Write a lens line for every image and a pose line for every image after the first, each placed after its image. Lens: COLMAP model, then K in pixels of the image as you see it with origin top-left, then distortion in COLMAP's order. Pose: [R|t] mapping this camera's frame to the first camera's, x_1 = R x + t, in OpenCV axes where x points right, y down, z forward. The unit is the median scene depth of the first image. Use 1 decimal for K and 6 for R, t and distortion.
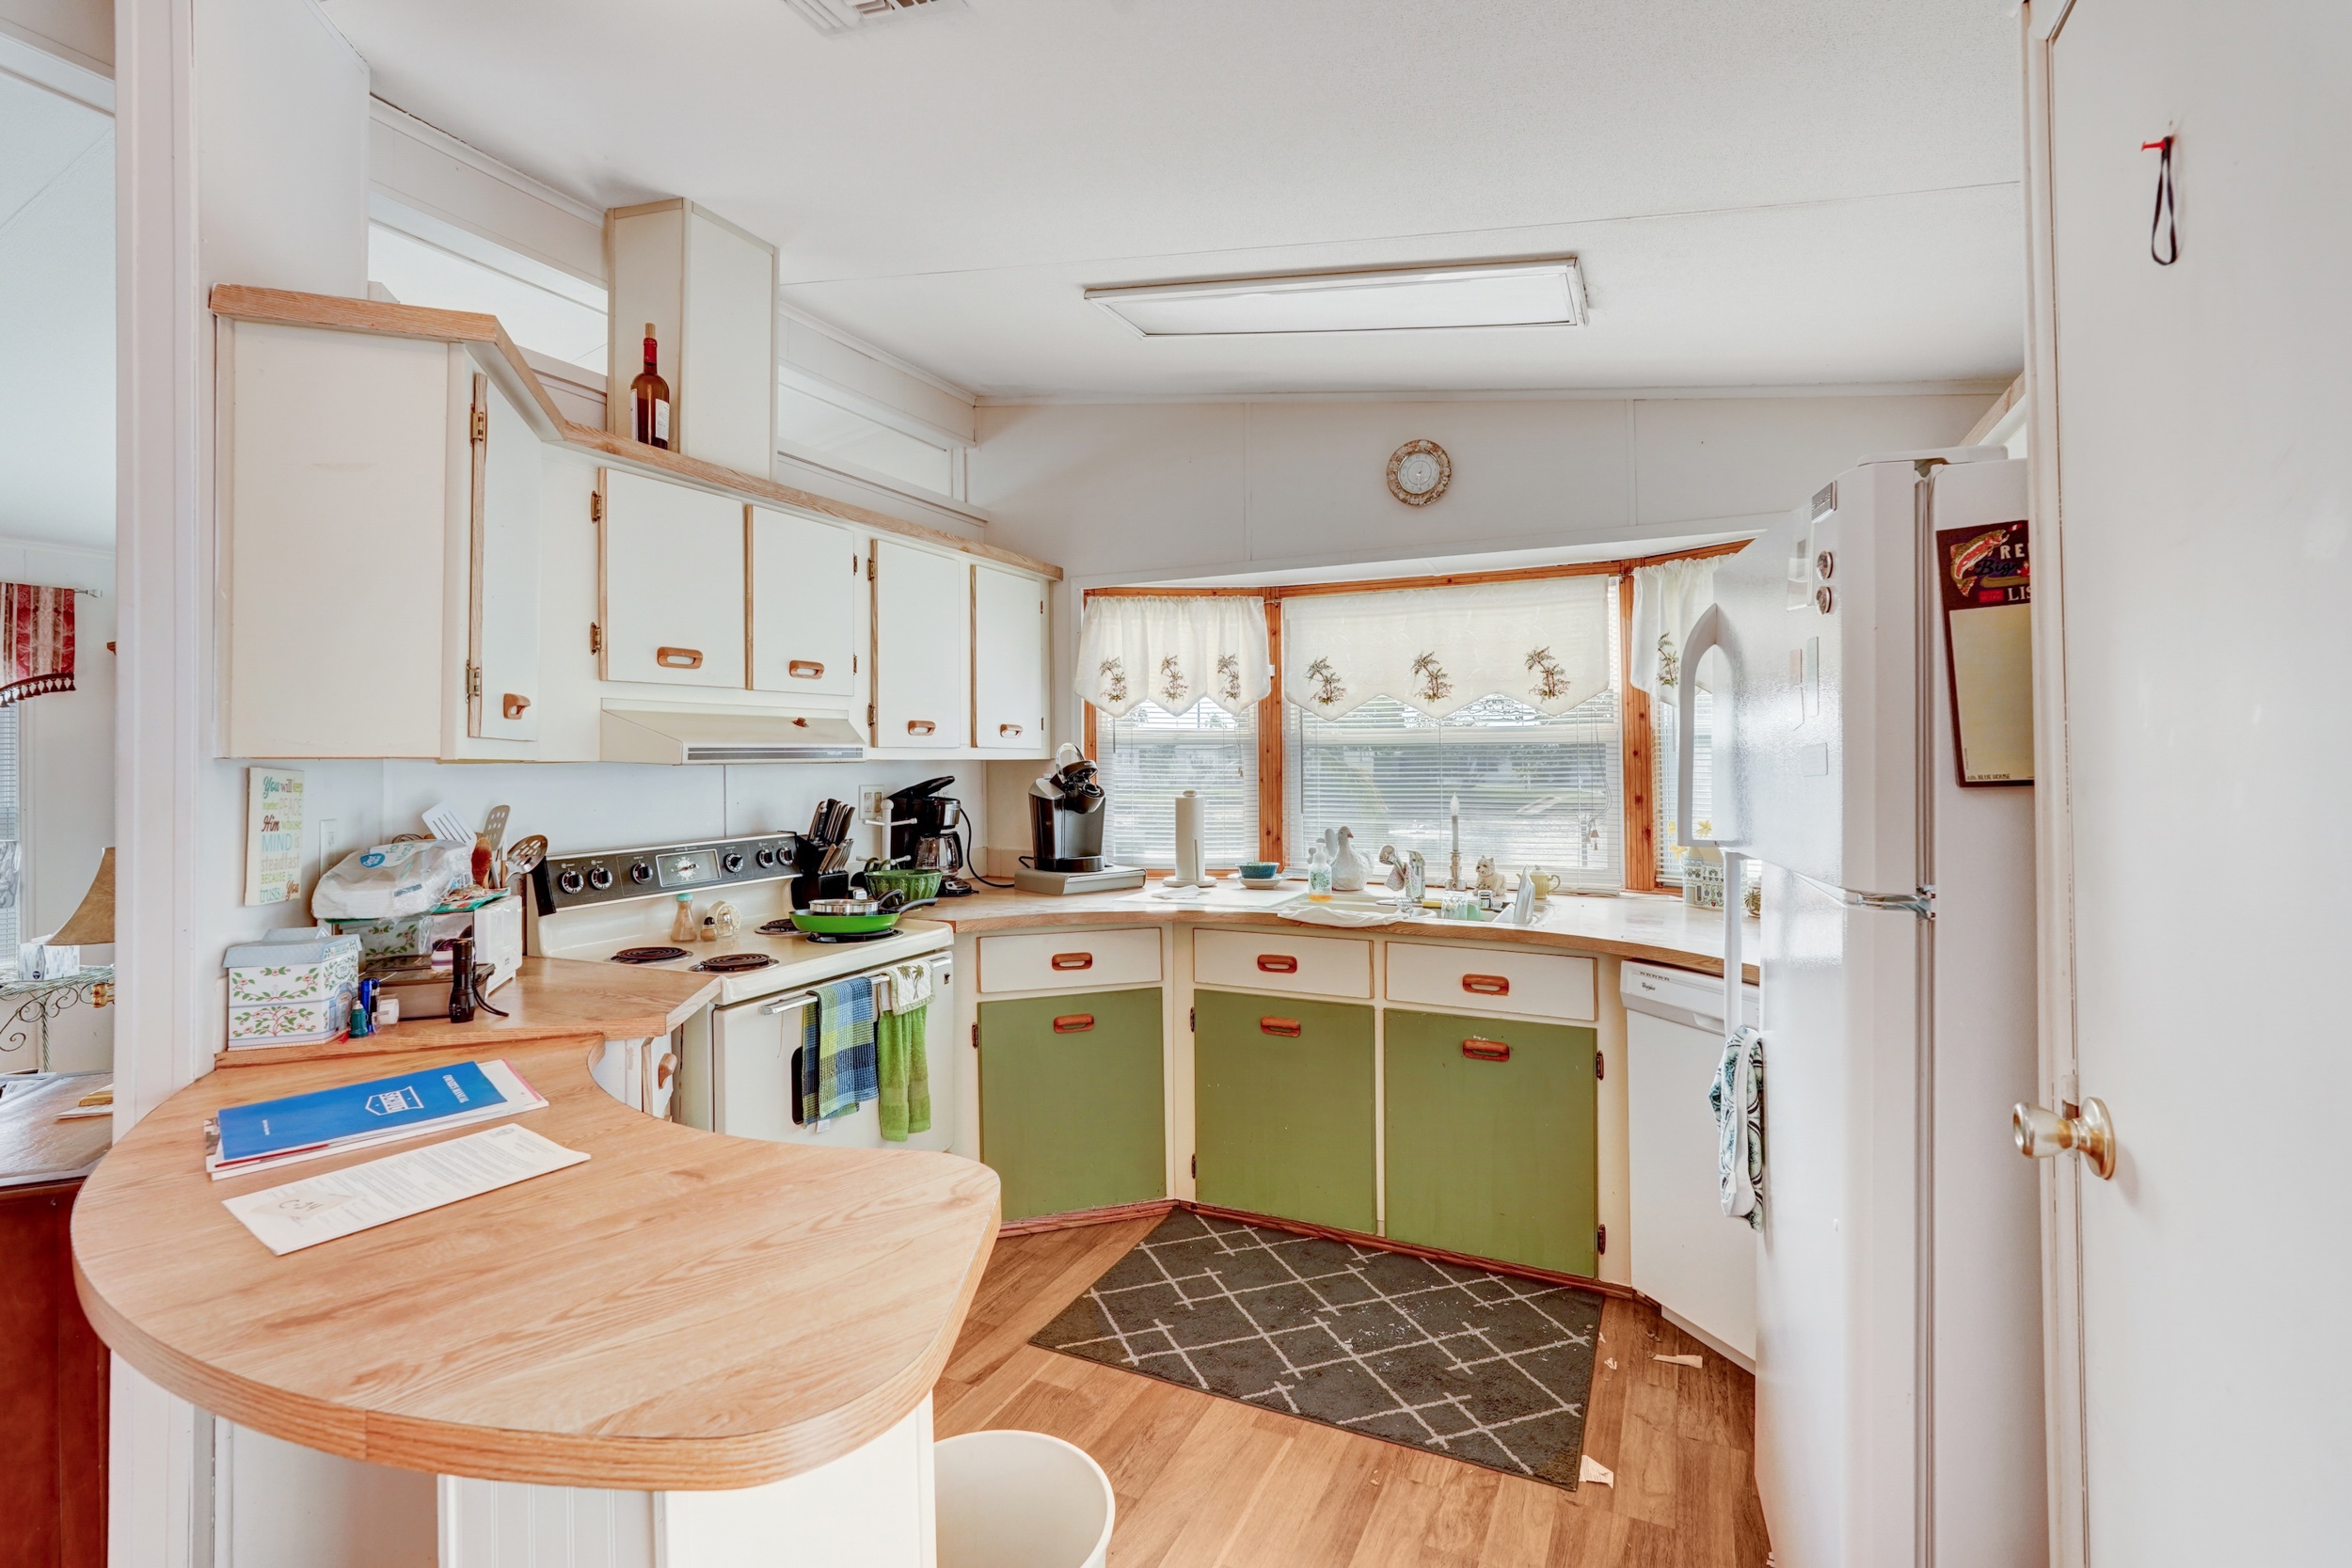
lens RADIAL K [[1071.4, 0, 1172.1], [0, 1071.4, 738.4], [0, 0, 1]] dist [-0.001168, -0.000090]
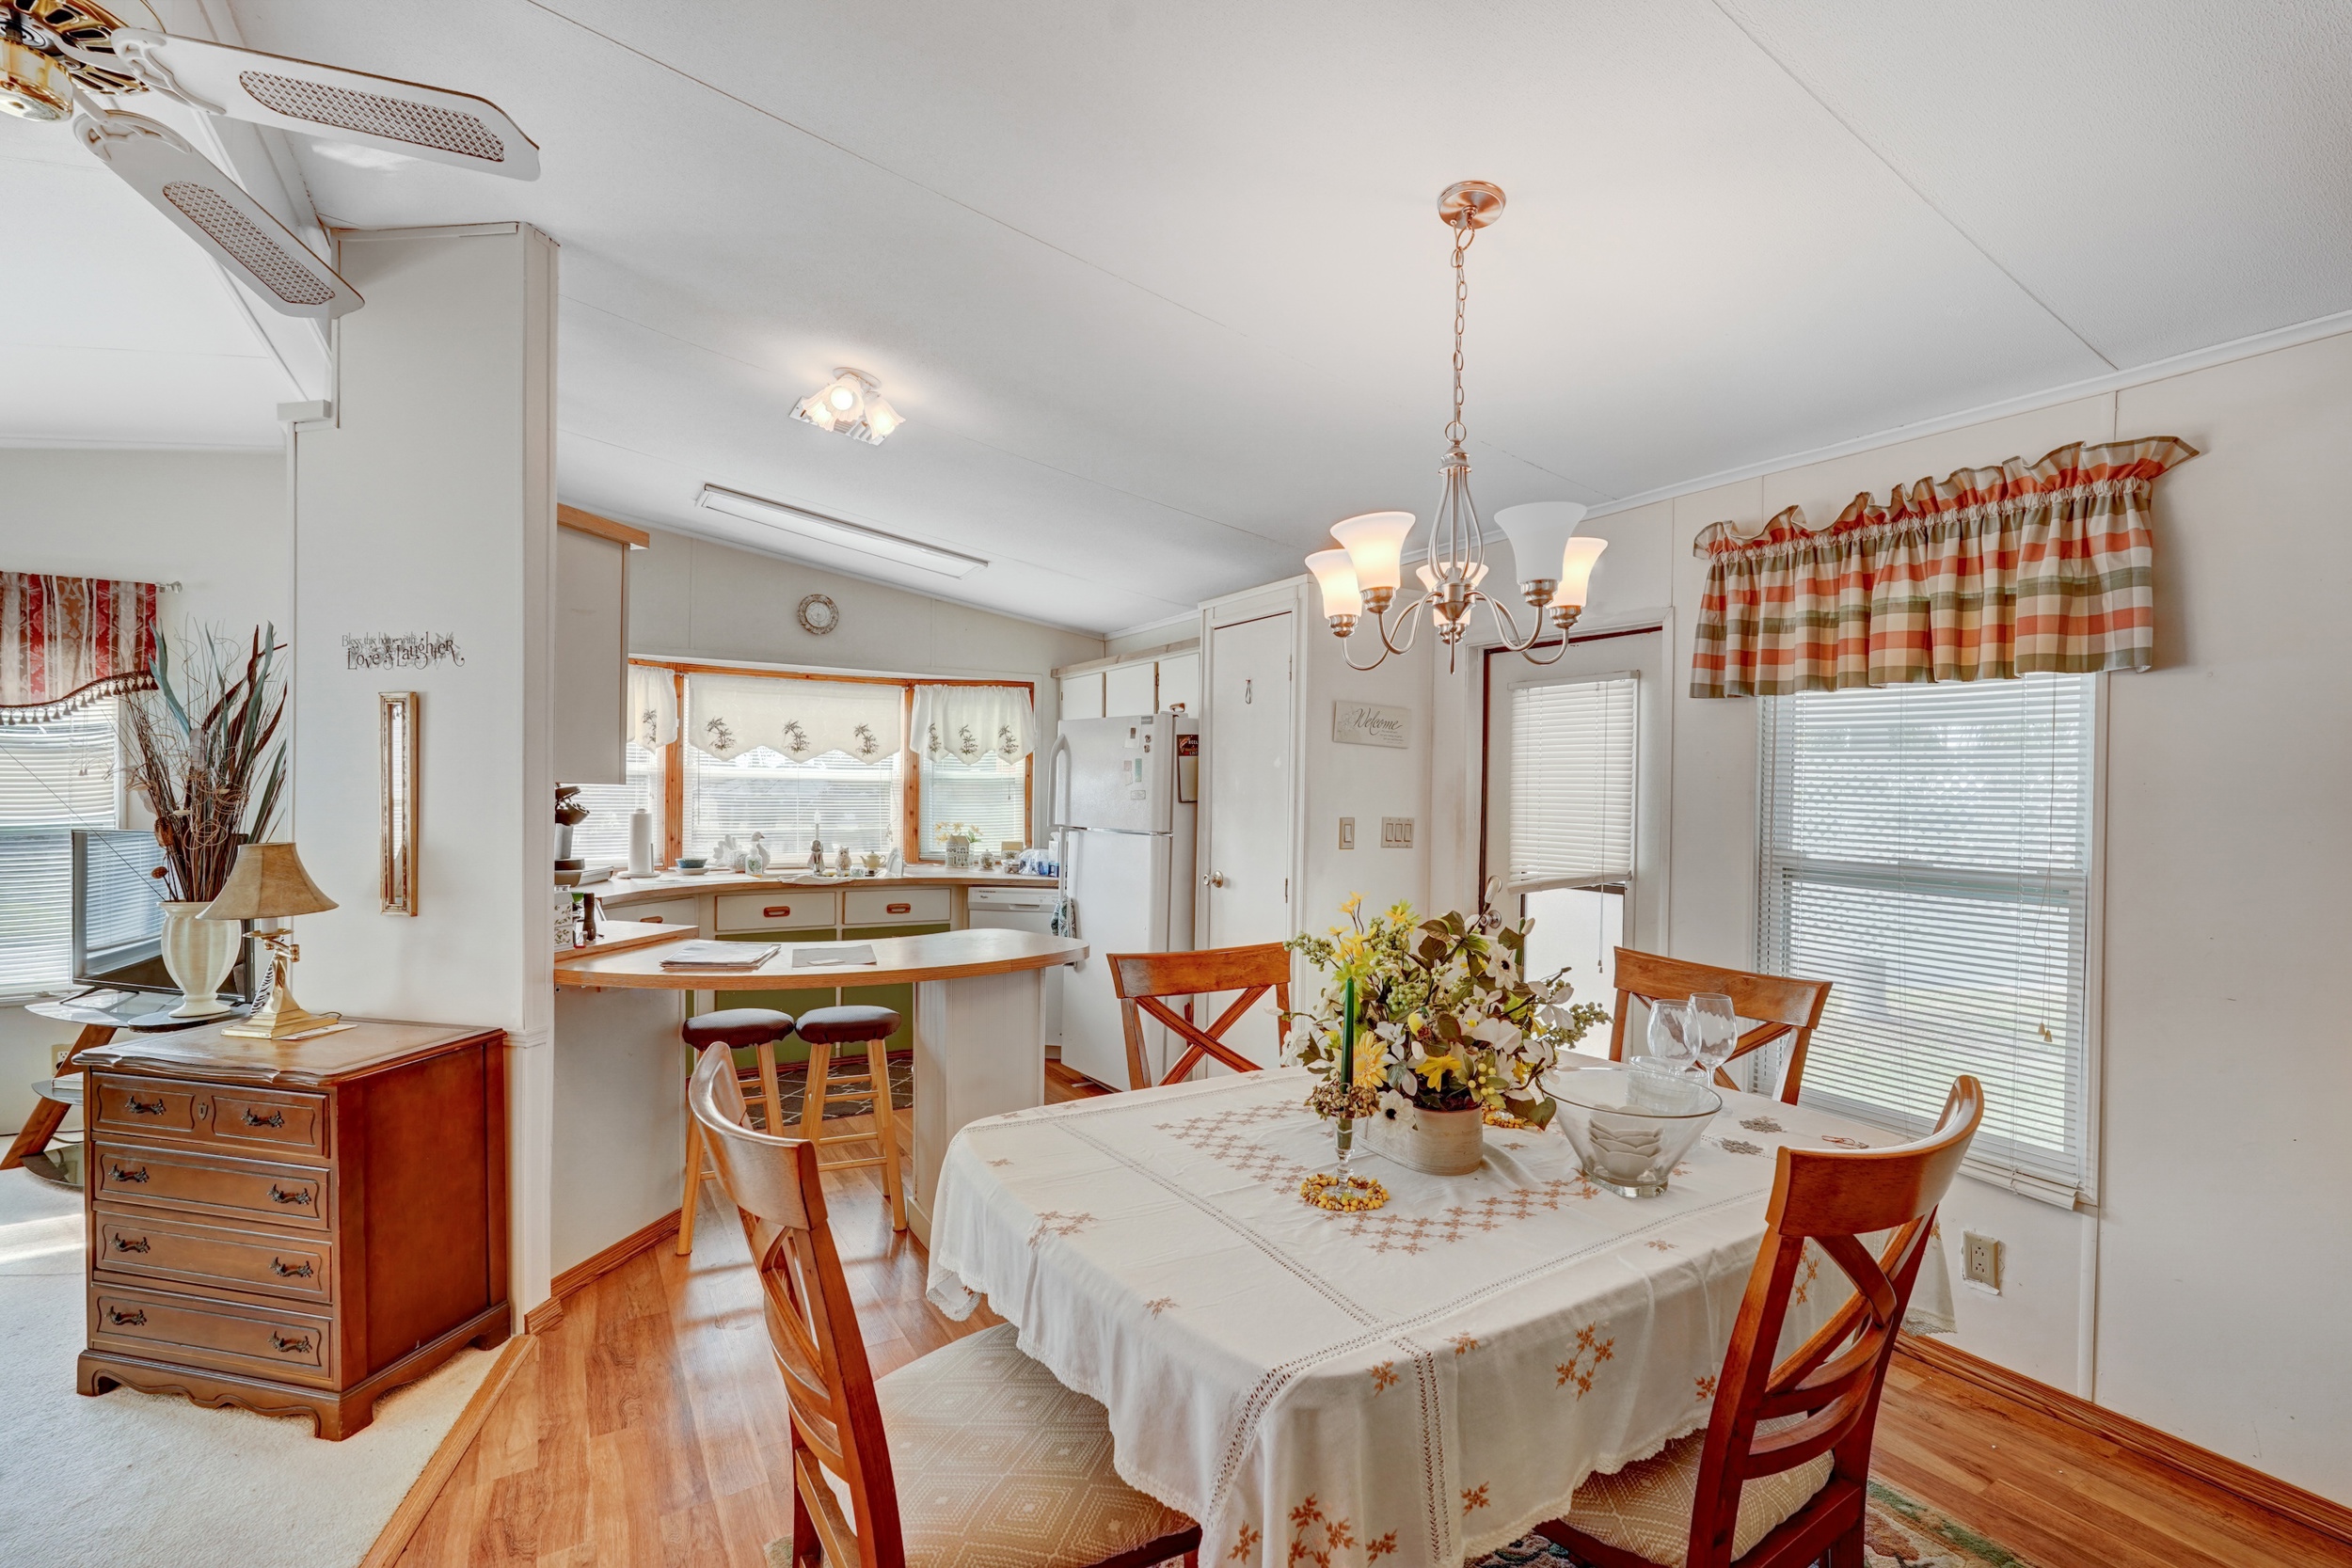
lens RADIAL K [[1071.1, 0, 1176.0], [0, 1071.1, 784.0], [0, 0, 1]] dist [-0.000177, -0.000016]
pose [[0.553517, 0.018421, 0.832634, -0.834730], [-0.034134, 0.999417, 0.000581, -0.007922], [-0.832138, -0.028743, 0.553823, -0.374953]]
